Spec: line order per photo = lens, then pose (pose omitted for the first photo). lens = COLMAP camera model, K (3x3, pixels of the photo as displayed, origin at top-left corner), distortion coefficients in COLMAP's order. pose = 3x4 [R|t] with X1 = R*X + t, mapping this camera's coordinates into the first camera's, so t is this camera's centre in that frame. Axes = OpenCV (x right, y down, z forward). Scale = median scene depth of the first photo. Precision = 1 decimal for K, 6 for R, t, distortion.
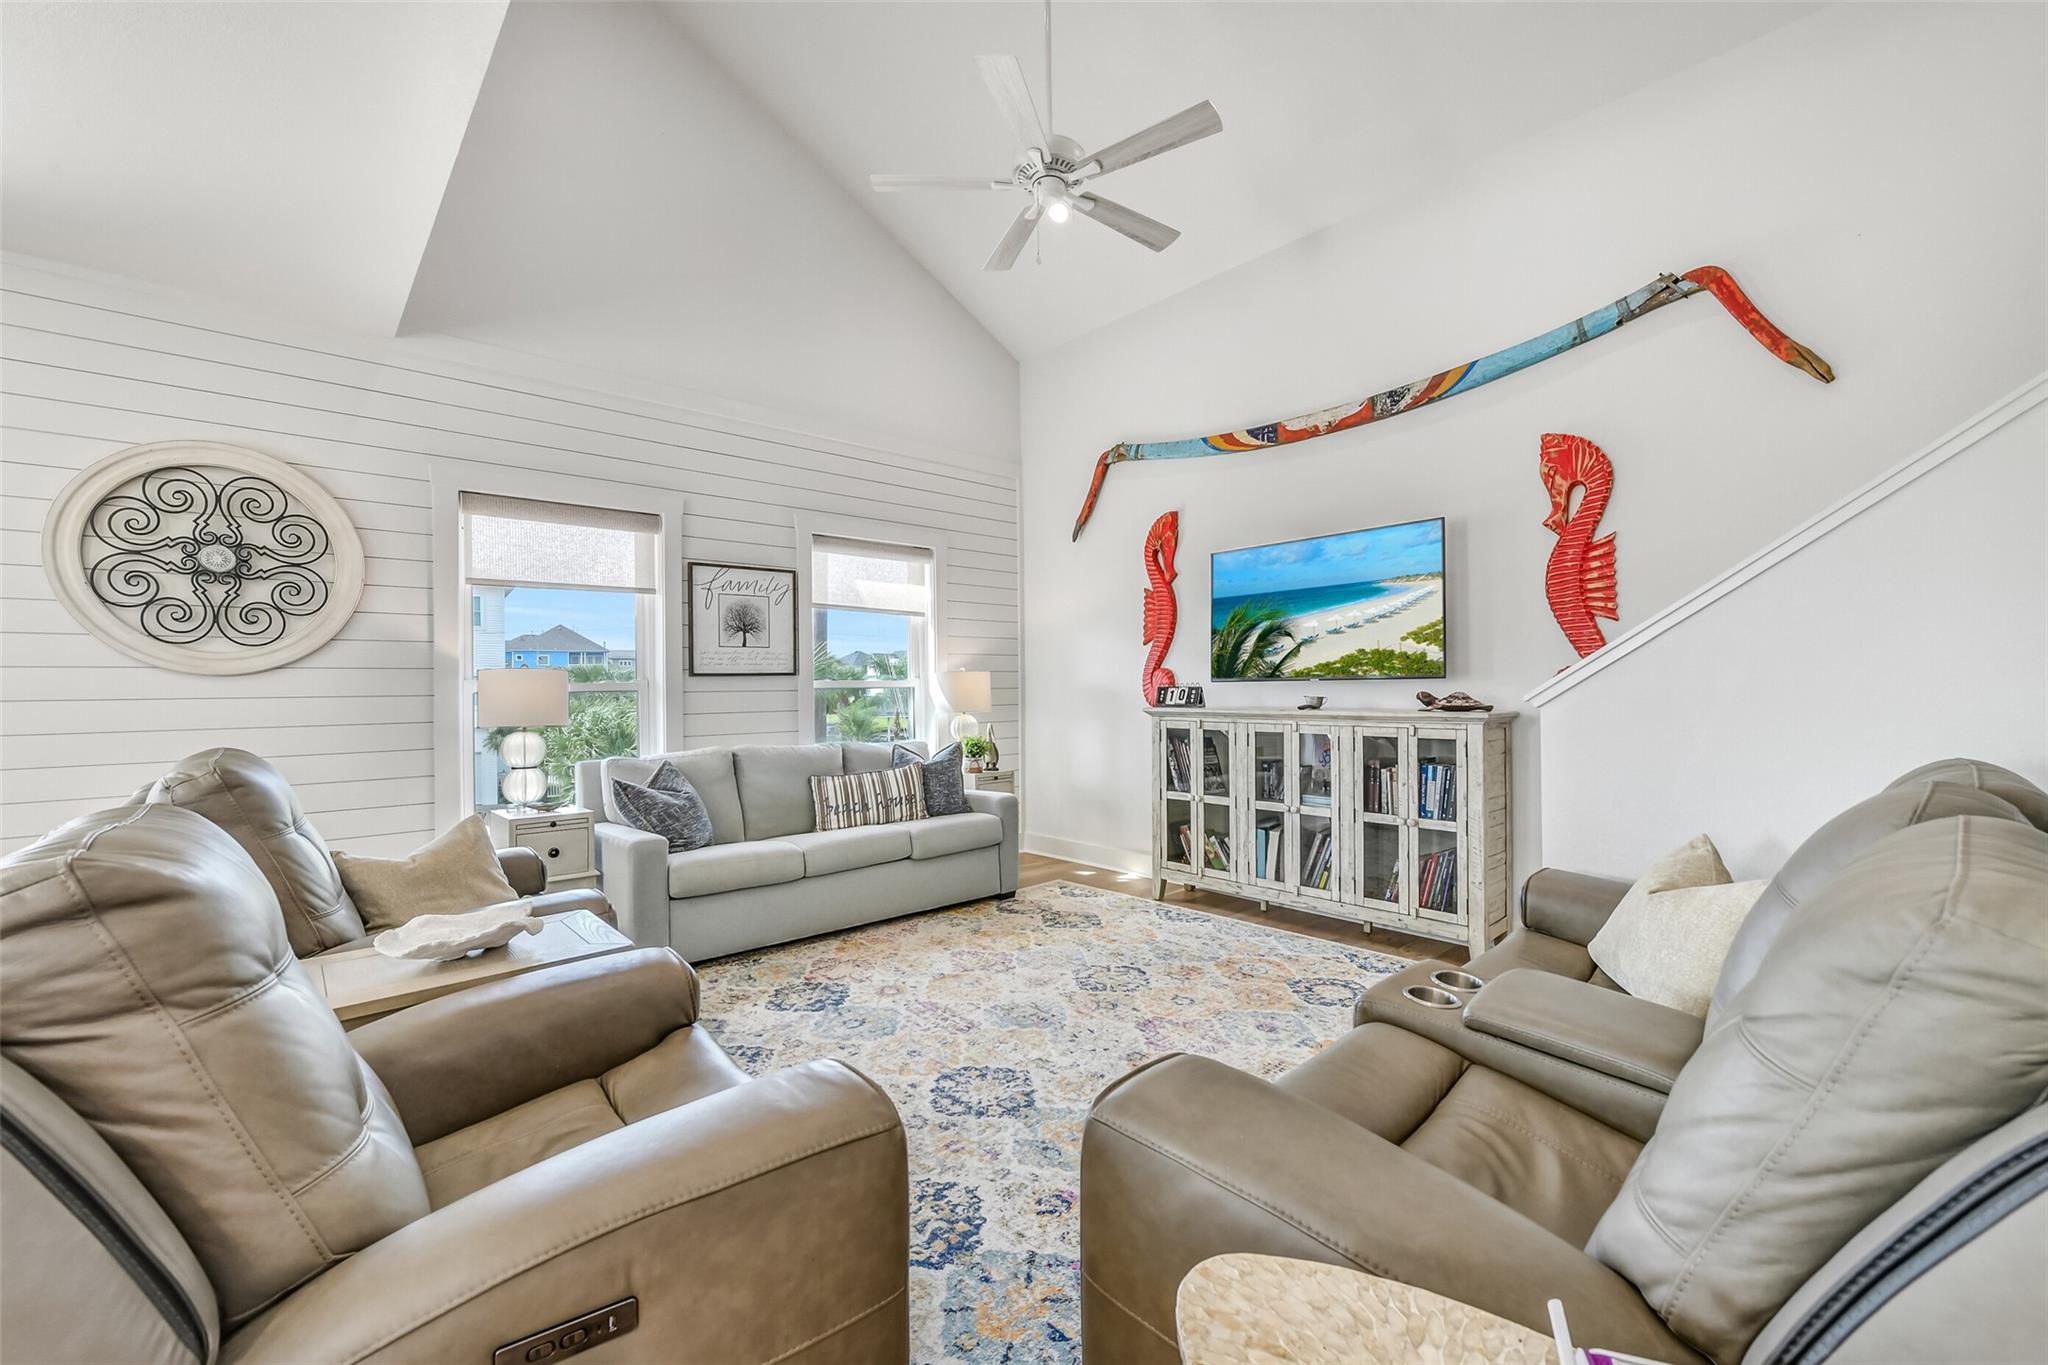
lens RADIAL K [[823.7, 0, 1035.5], [0, 823.7, 690.4], [0, 0, 1]] dist [-0.011054, 0.001267]
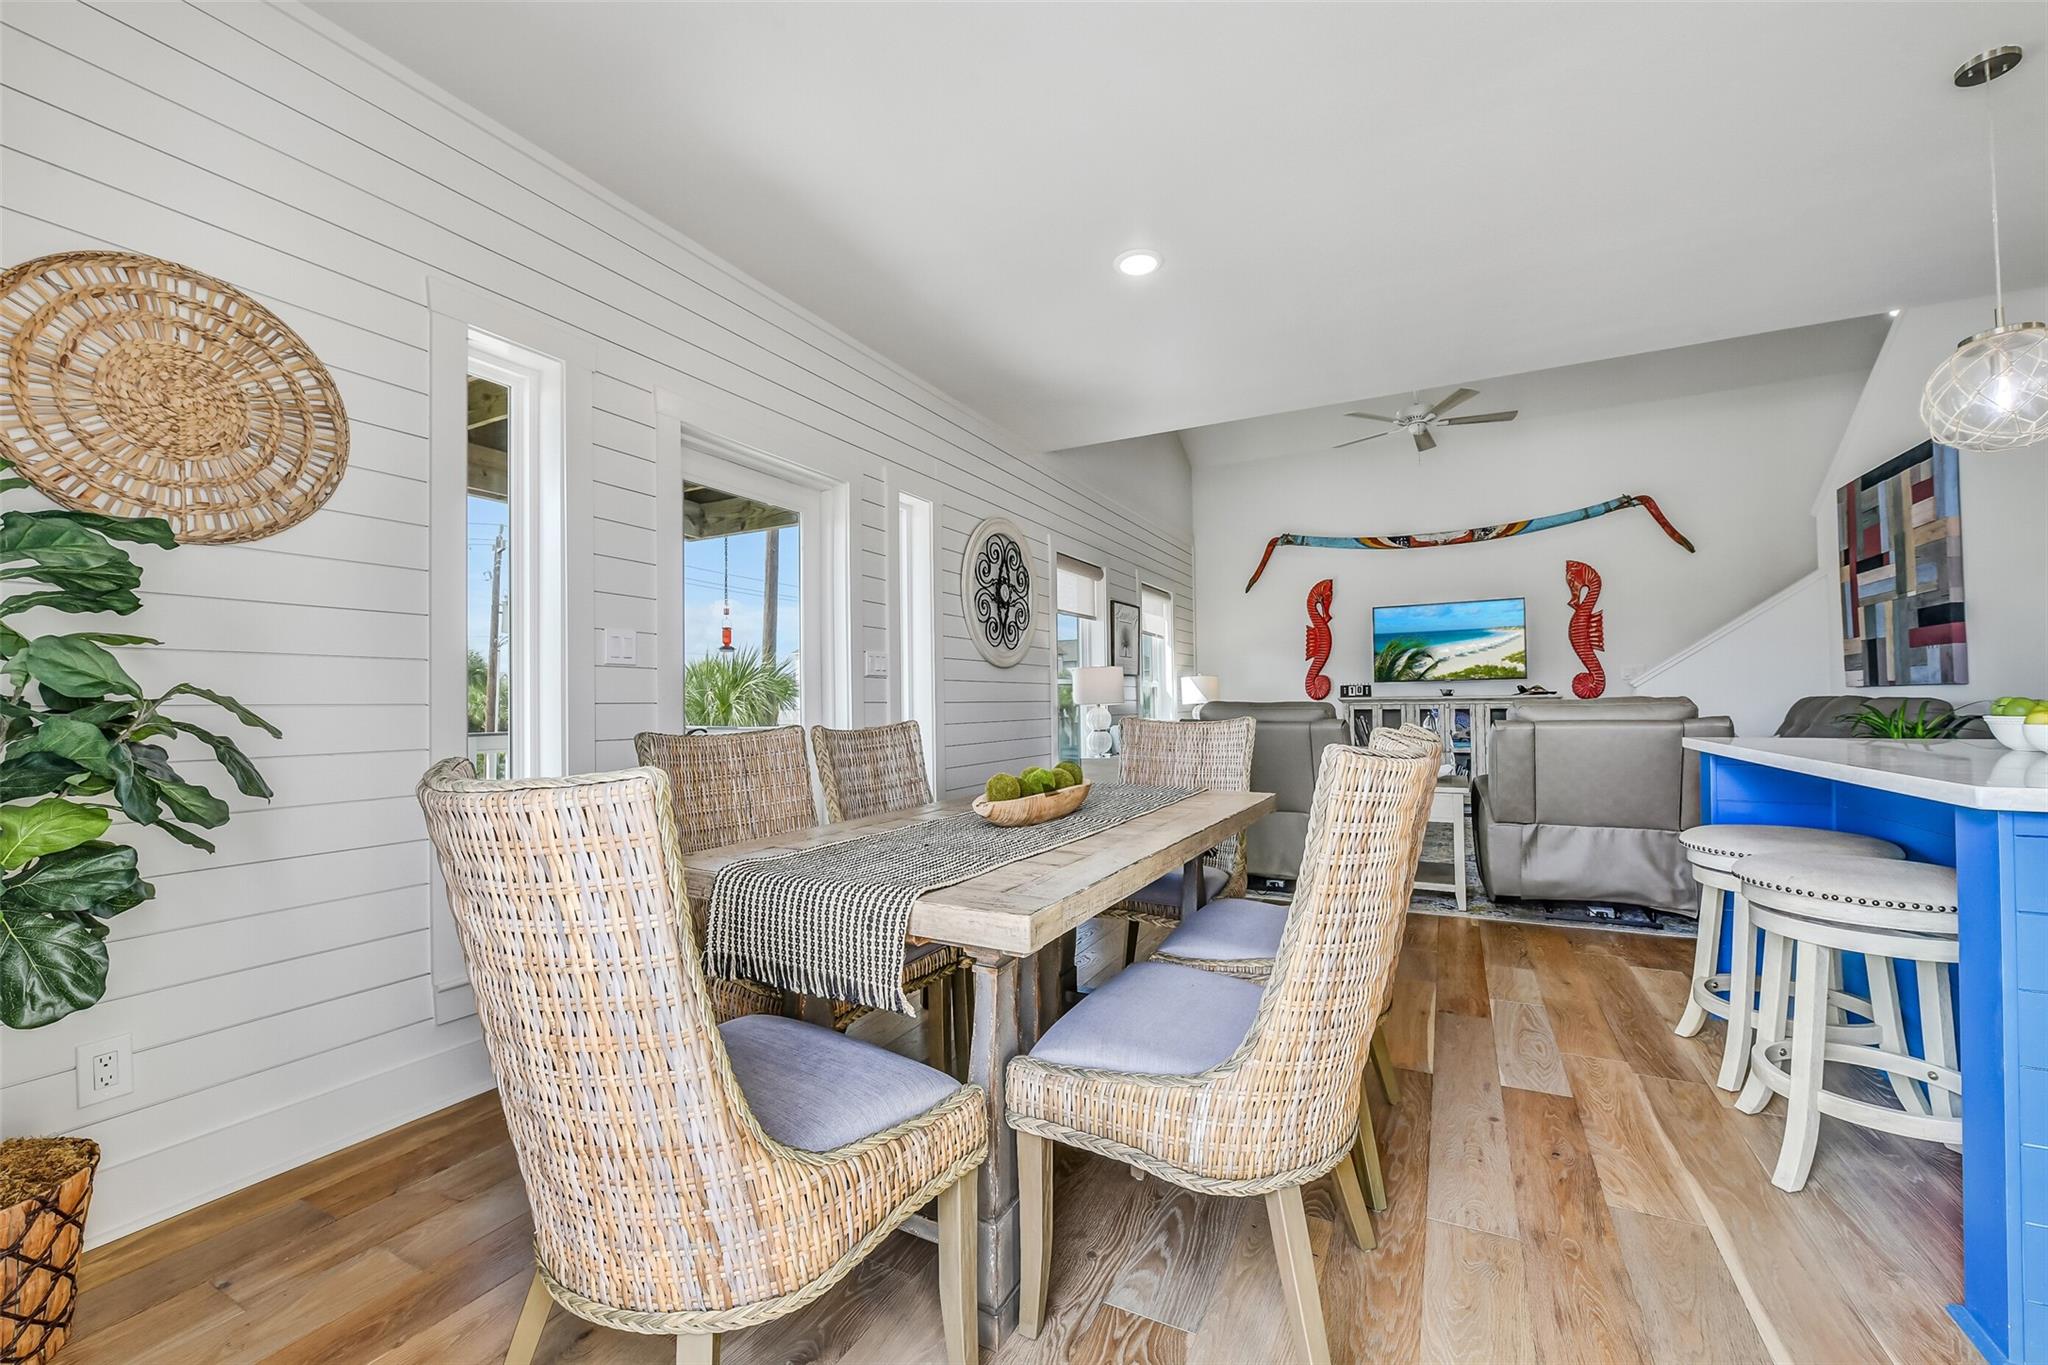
lens RADIAL K [[823.7, 0, 1034.1], [0, 823.7, 687.4], [0, 0, 1]] dist [-0.011054, 0.001267]
pose [[0.936174, 0.005997, 0.351485, -1.367126], [0.005334, 0.999497, -0.031260, 0.062058], [-0.351496, 0.031140, 0.935672, -0.442341]]
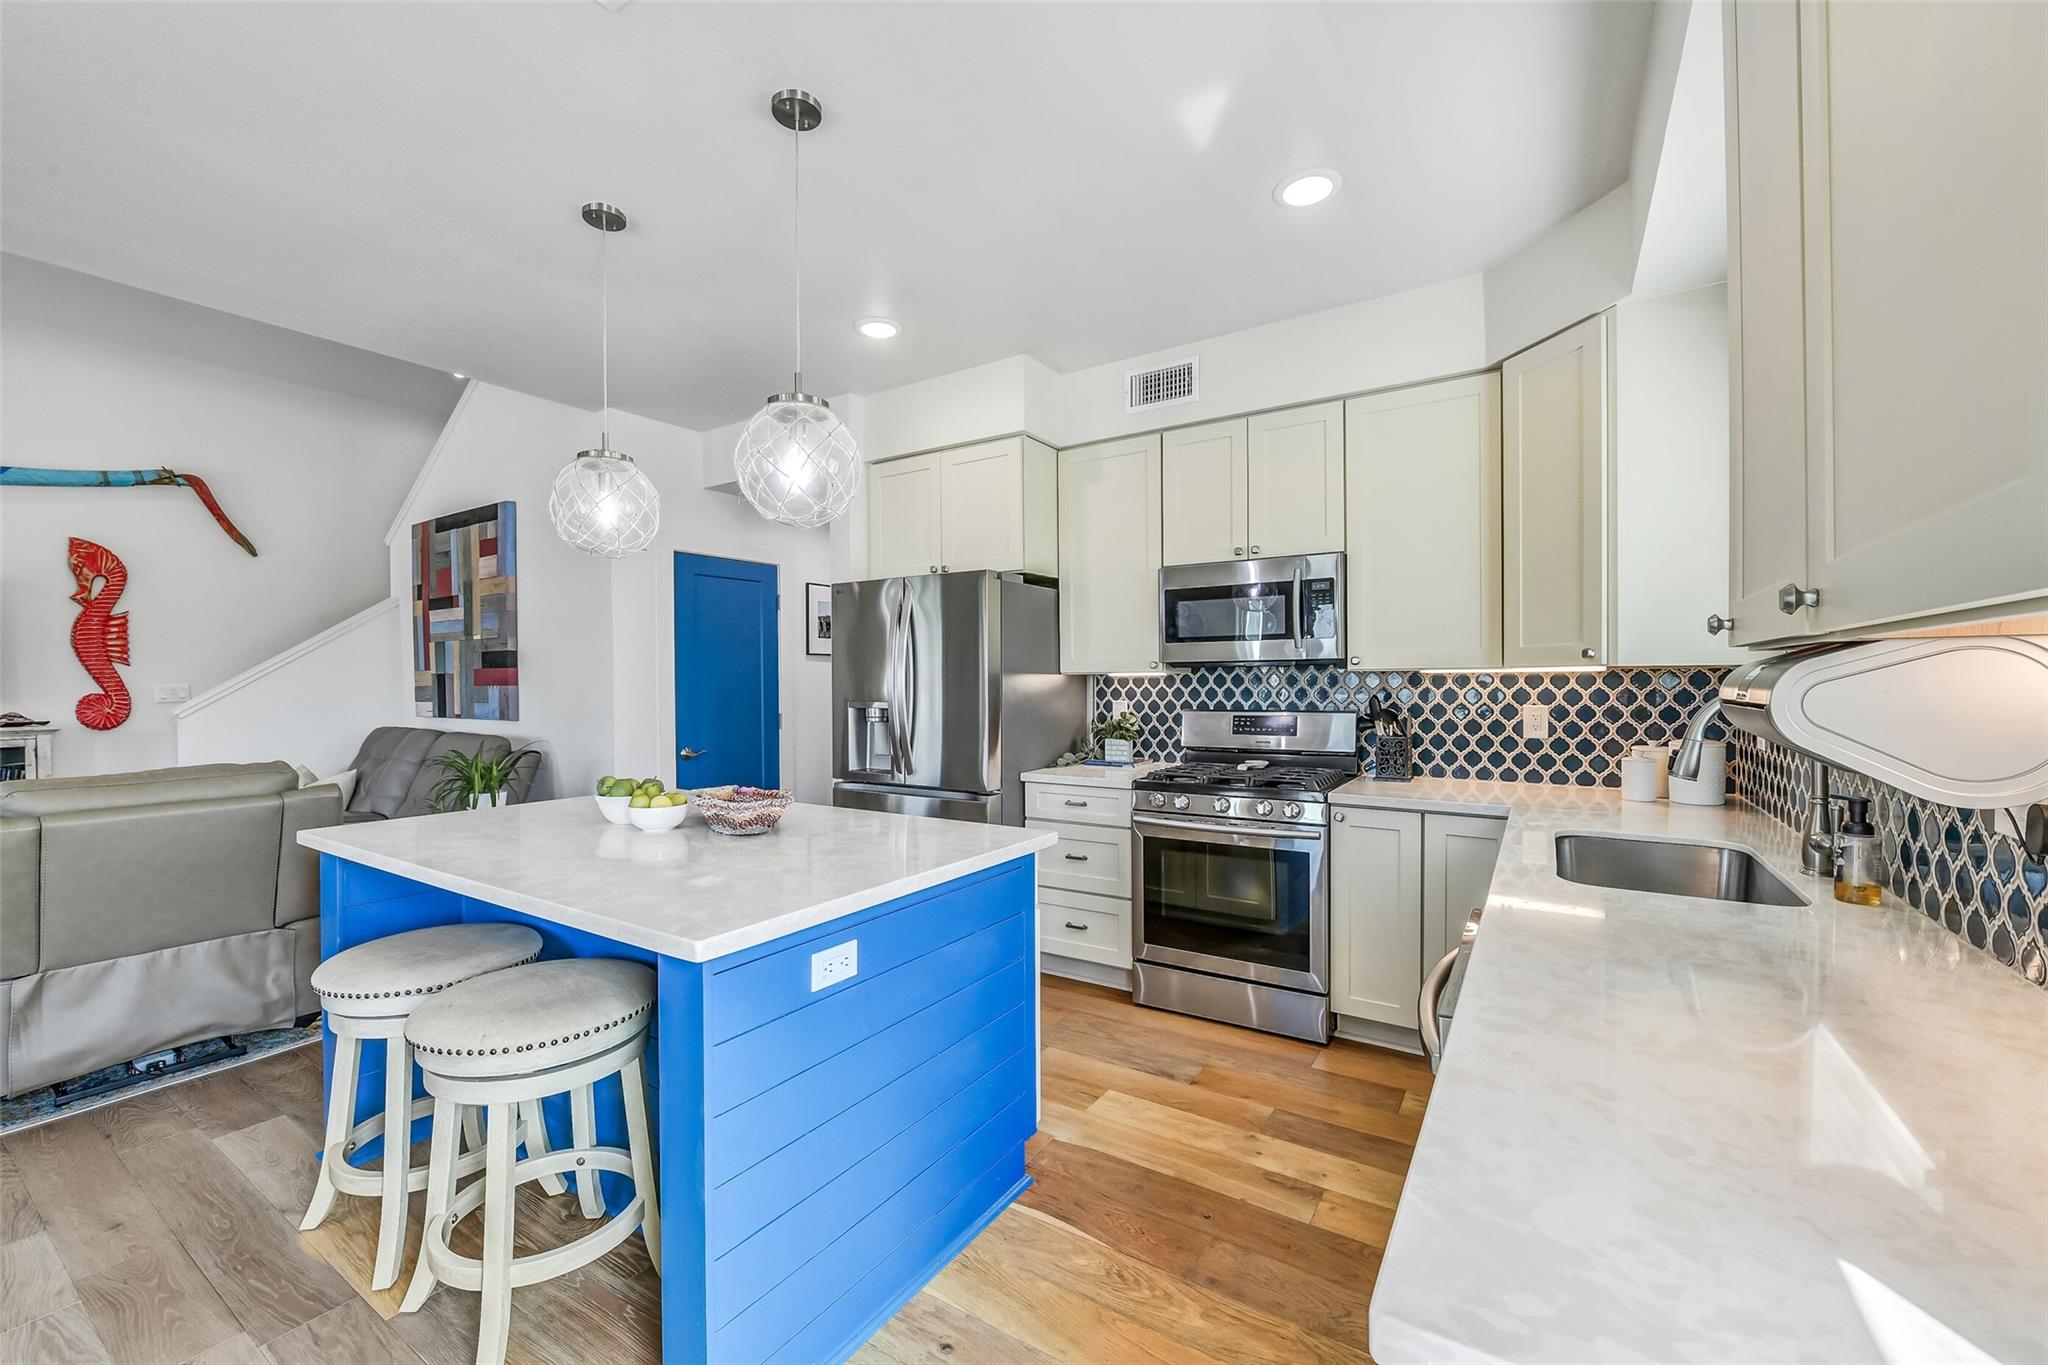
lens RADIAL K [[823.7, 0, 1025.0], [0, 823.7, 687.5], [0, 0, 1]] dist [-0.011054, 0.001267]
pose [[-0.246197, 0.005196, 0.969206, -1.245667], [0.014934, 0.999887, -0.001567, -0.014046], [-0.969105, 0.014089, -0.246247, -0.306227]]
